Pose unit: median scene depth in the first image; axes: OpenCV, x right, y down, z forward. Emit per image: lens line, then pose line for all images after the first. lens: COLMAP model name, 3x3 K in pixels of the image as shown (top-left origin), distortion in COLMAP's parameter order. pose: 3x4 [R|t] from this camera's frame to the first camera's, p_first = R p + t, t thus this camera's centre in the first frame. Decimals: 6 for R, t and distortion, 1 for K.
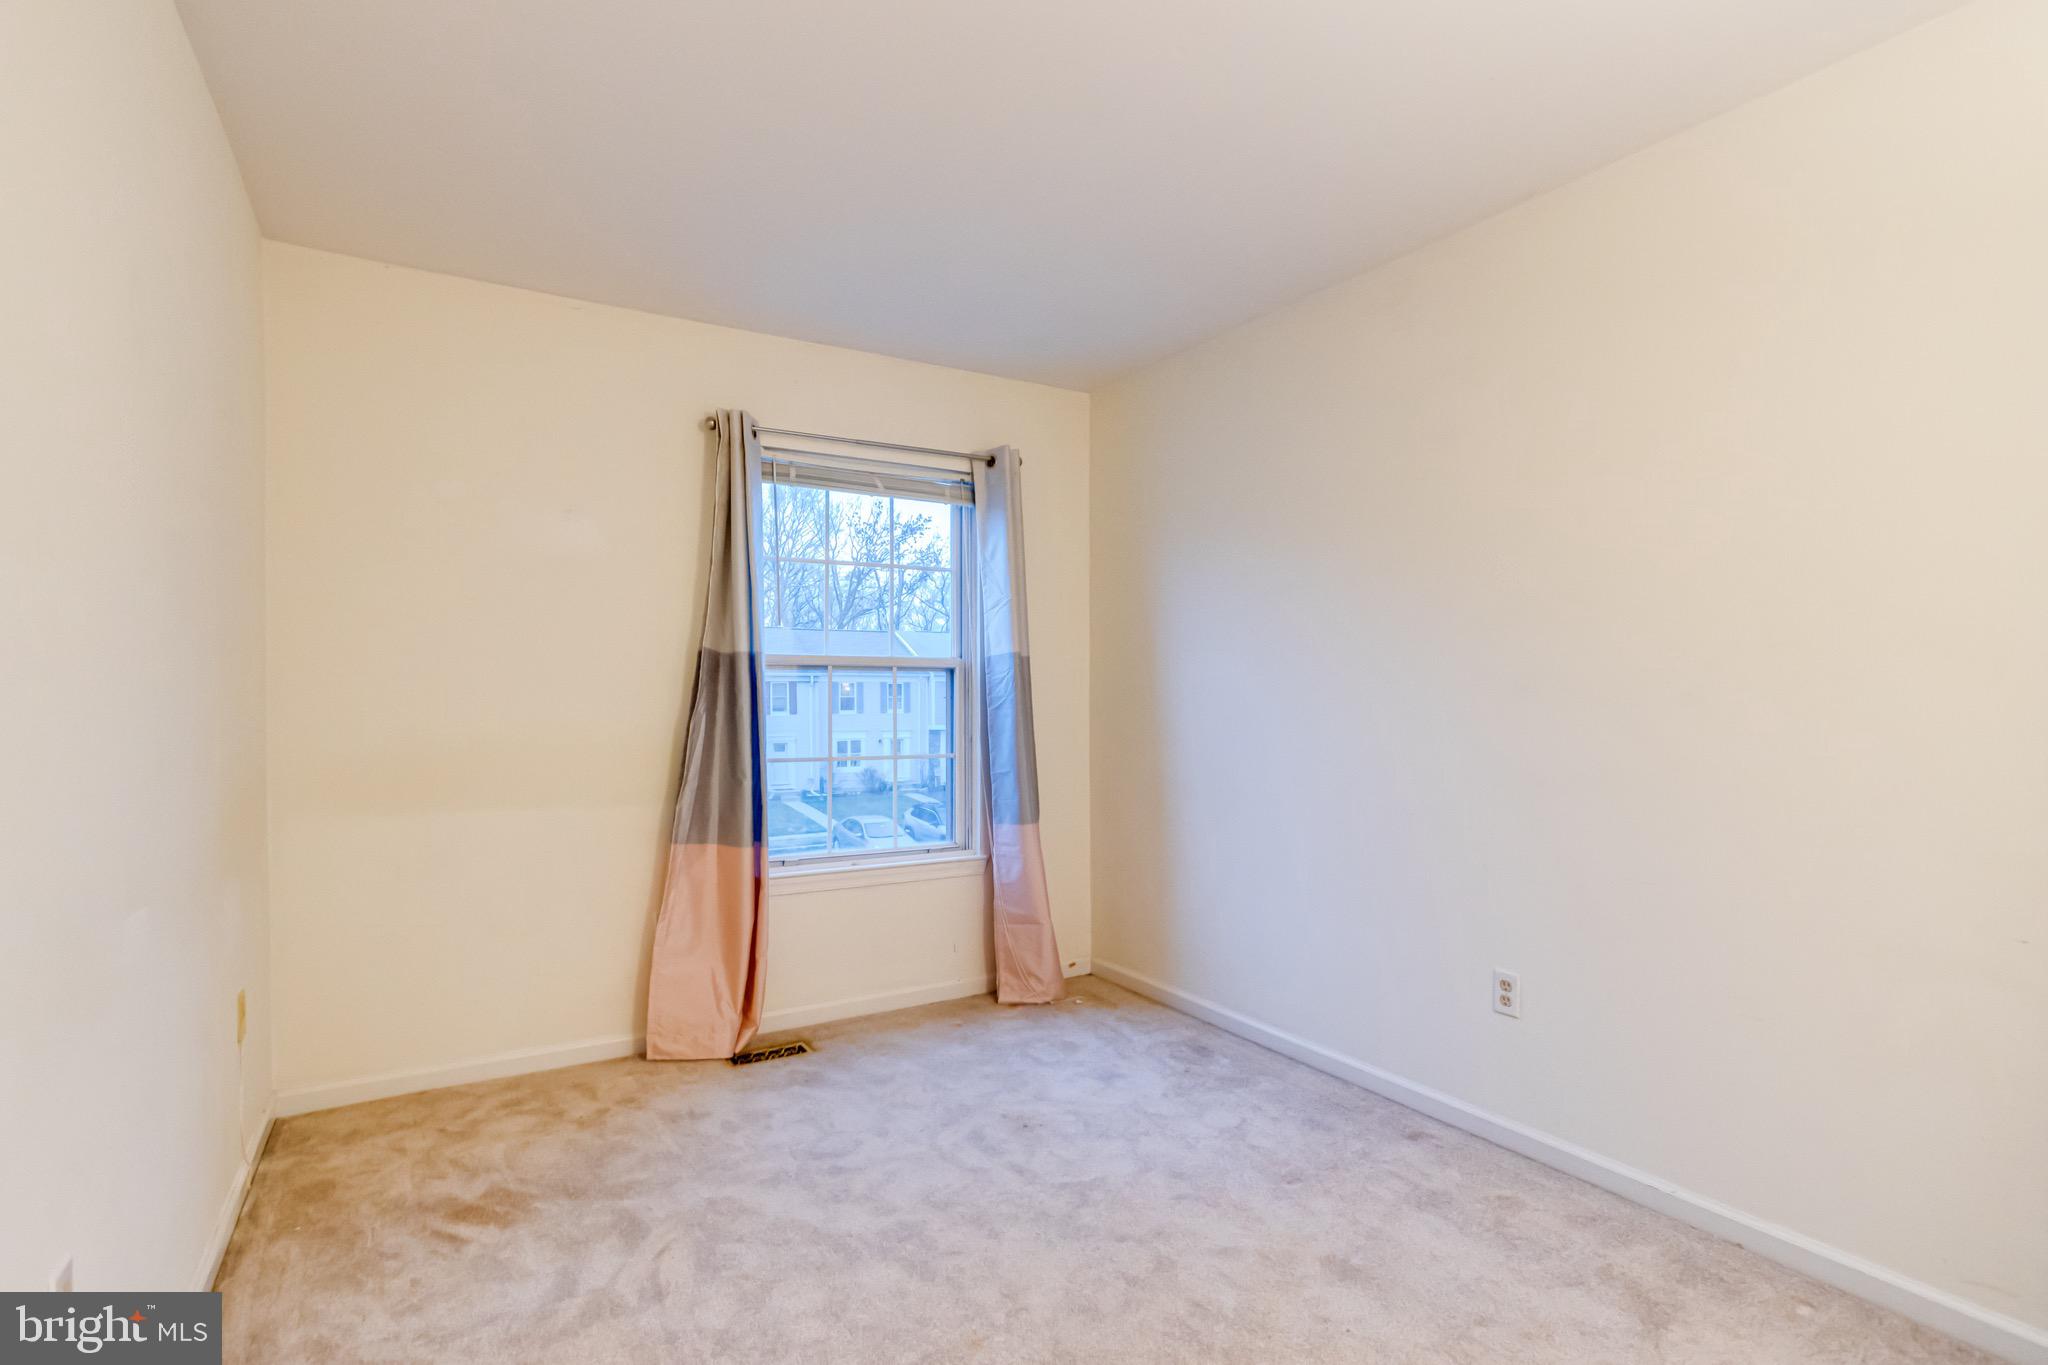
lens RADIAL K [[995.1, 0, 1025.2], [0, 995.1, 684.3], [0, 0, 1]] dist [-0.044389, 0.025183]
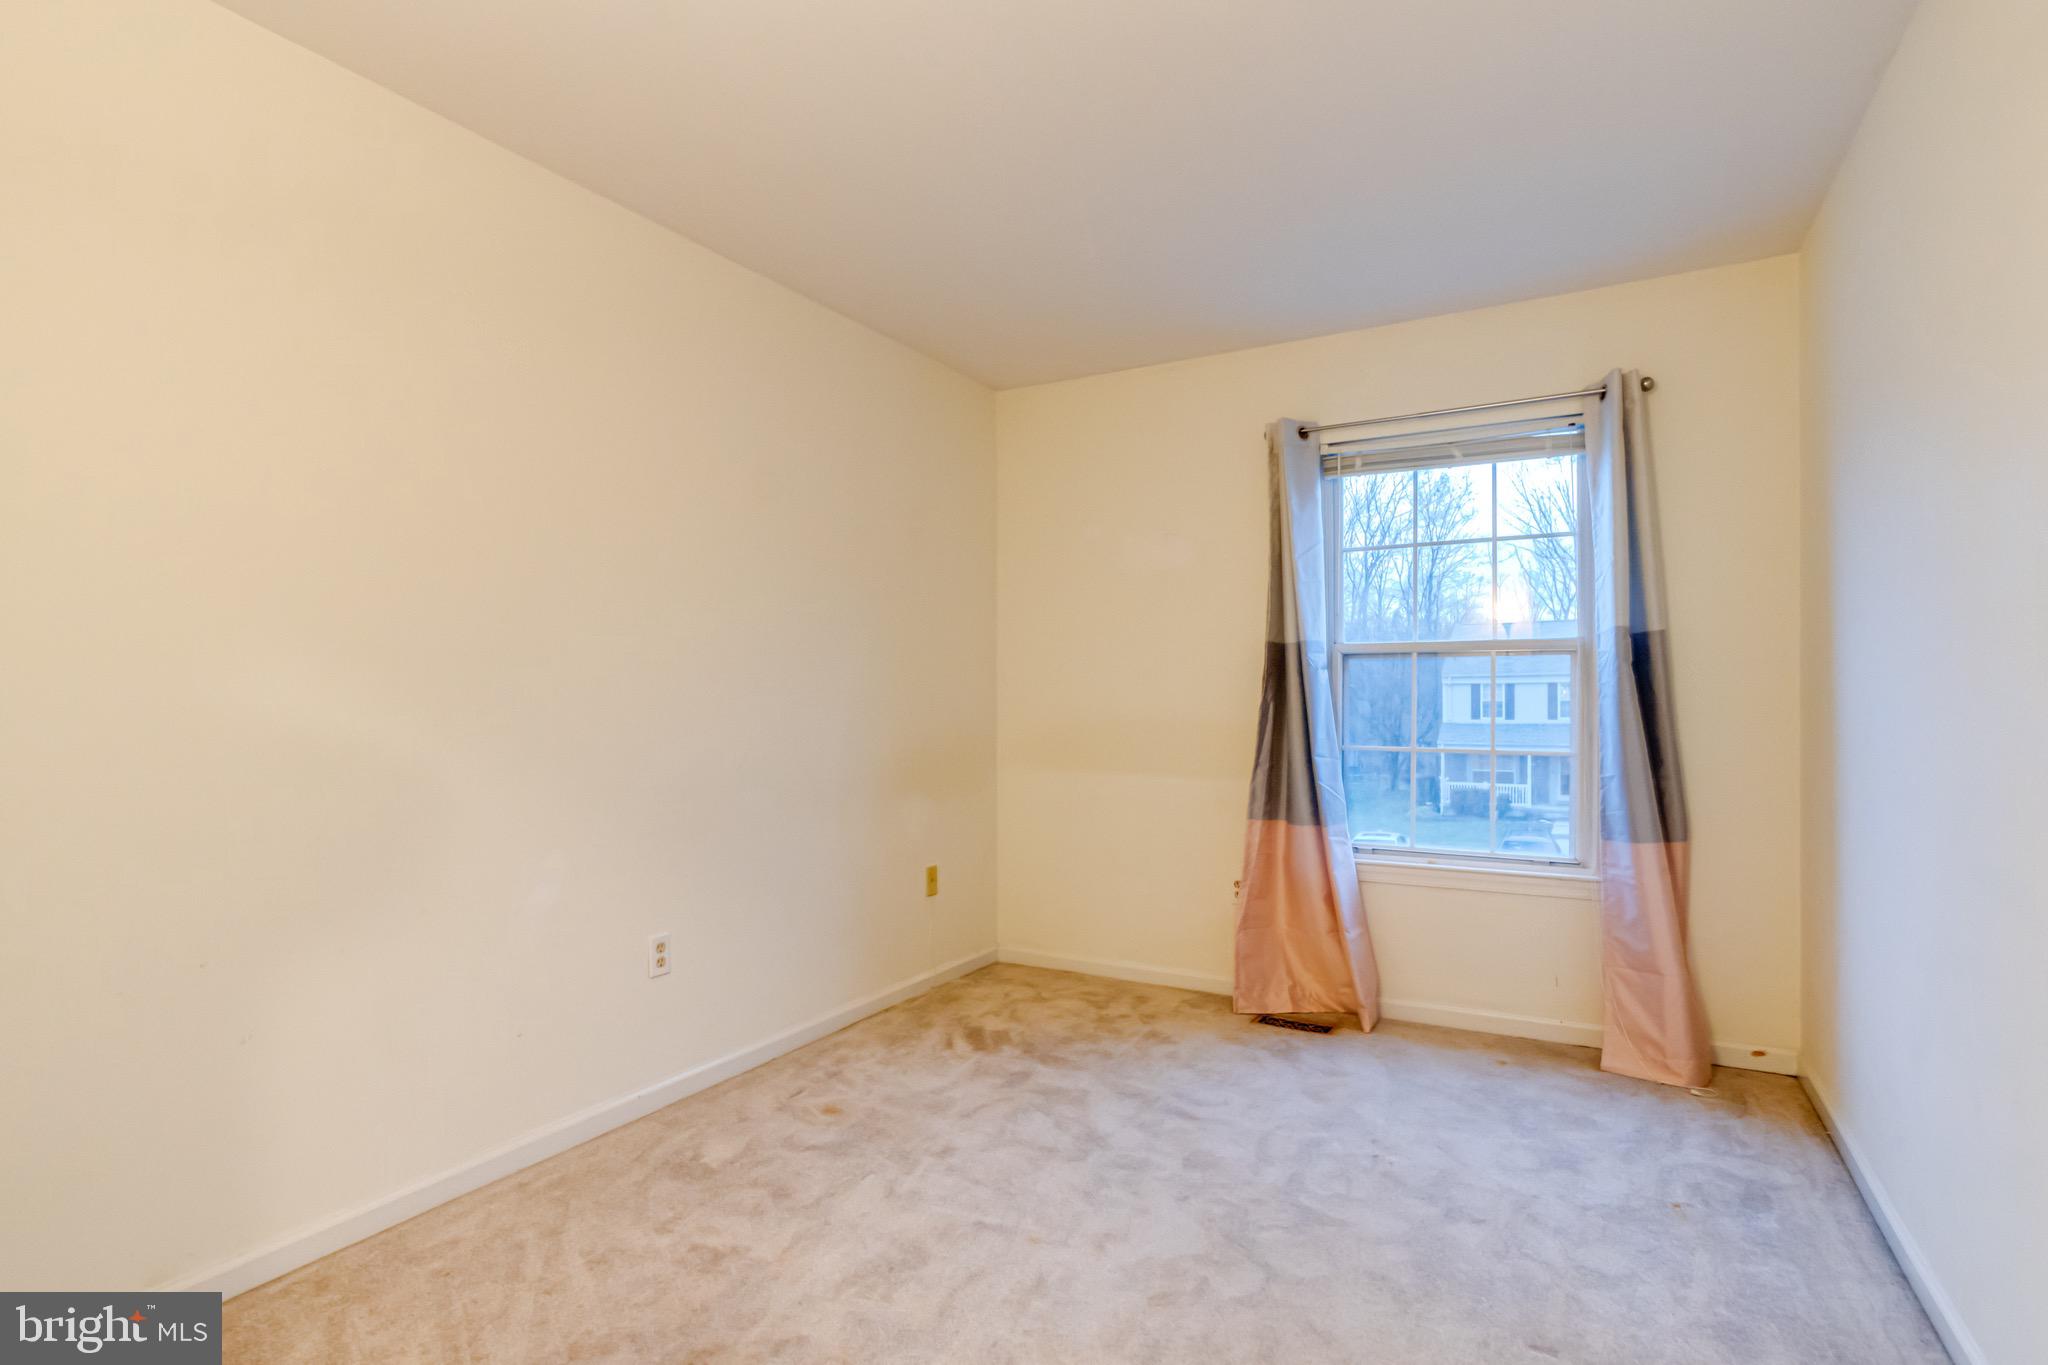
lens RADIAL K [[995.1, 0, 1025.2], [0, 995.1, 684.3], [0, 0, 1]] dist [-0.044389, 0.025183]
pose [[0.486693, -0.009174, -0.873525, 0.539759], [0.010563, 0.999934, -0.004617, 0.014470], [0.873509, -0.006980, 0.486758, 0.244632]]
